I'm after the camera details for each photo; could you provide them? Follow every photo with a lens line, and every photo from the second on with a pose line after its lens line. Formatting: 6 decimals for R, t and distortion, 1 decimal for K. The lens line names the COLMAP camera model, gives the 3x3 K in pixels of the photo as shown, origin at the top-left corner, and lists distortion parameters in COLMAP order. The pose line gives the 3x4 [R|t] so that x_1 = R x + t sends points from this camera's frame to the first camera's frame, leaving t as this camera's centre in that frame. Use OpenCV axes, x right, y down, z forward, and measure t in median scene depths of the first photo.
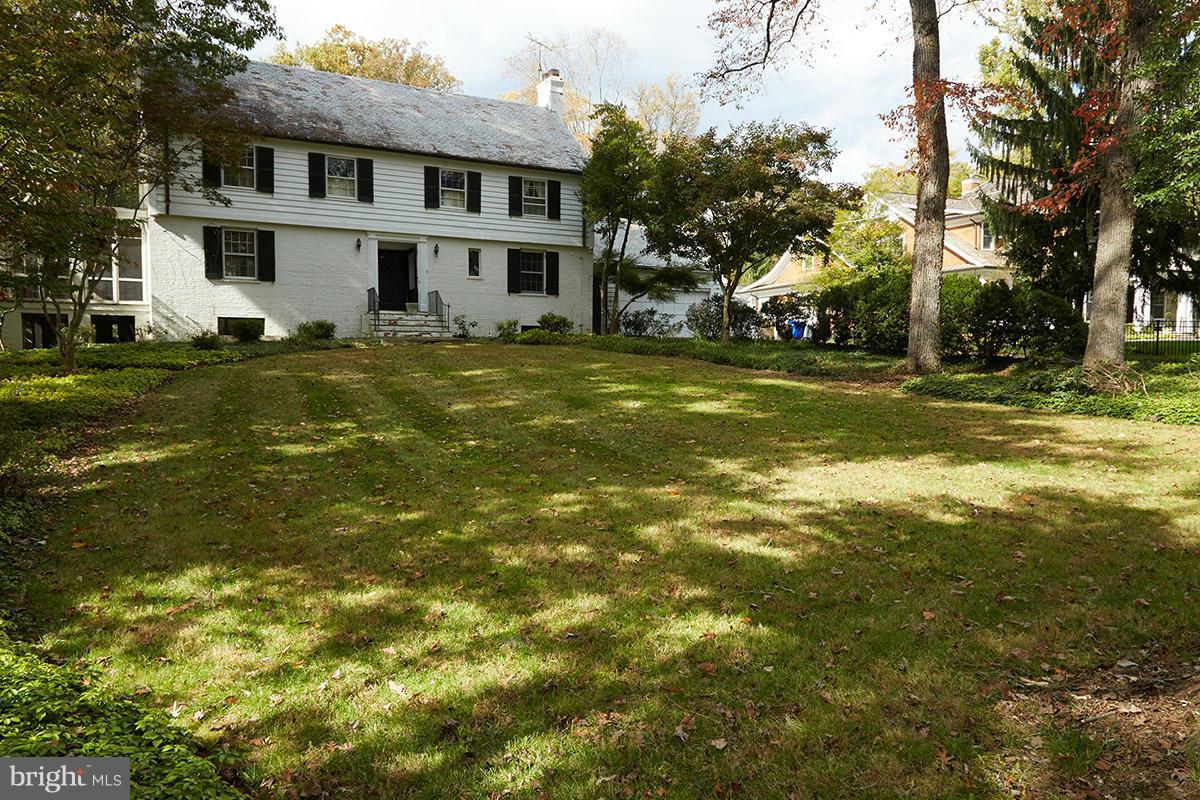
lens RADIAL K [[819.9, 0, 604.5], [0, 819.9, 399.5], [0, 0, 1]] dist [-0.002454, 0.003161]
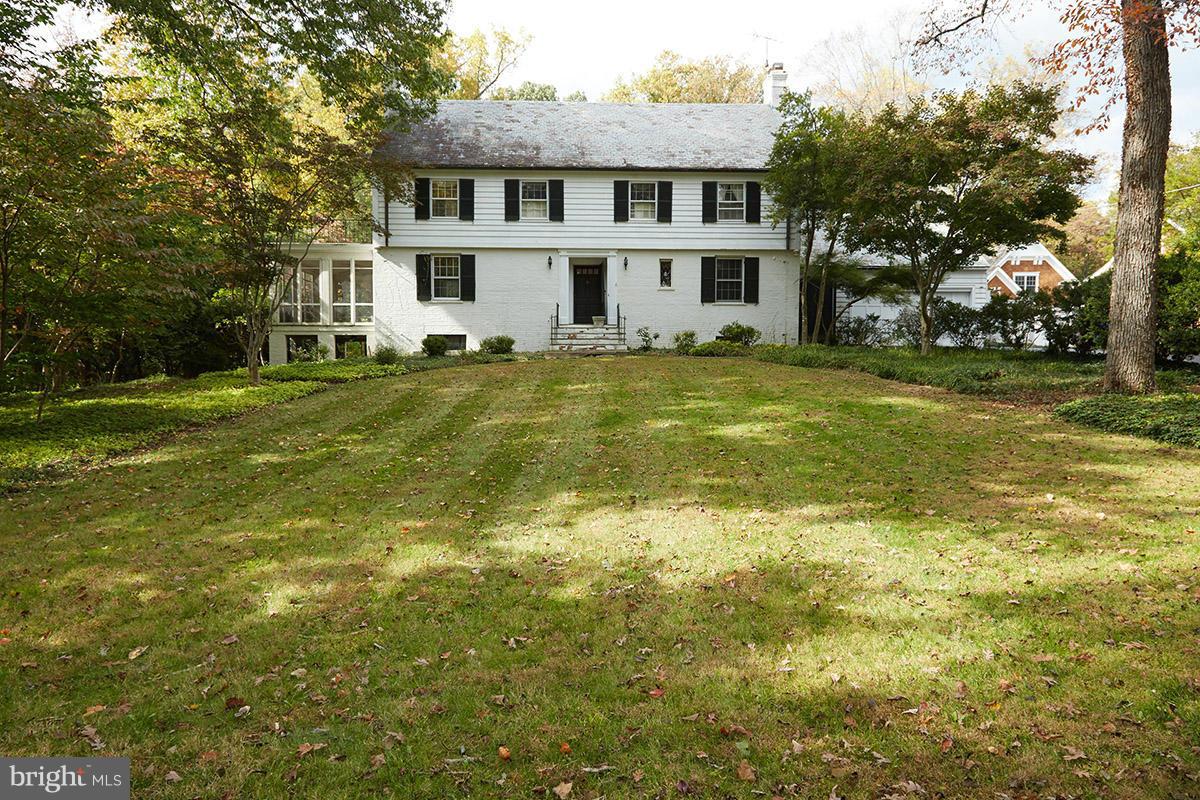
lens RADIAL K [[819.9, 0, 600.9], [0, 819.9, 398.6], [0, 0, 1]] dist [-0.002454, 0.003161]
pose [[0.899150, 0.014571, -0.437399, 0.214403], [-0.019486, 0.999787, -0.006750, -0.008856], [0.437207, 0.014592, 0.899242, 0.087323]]
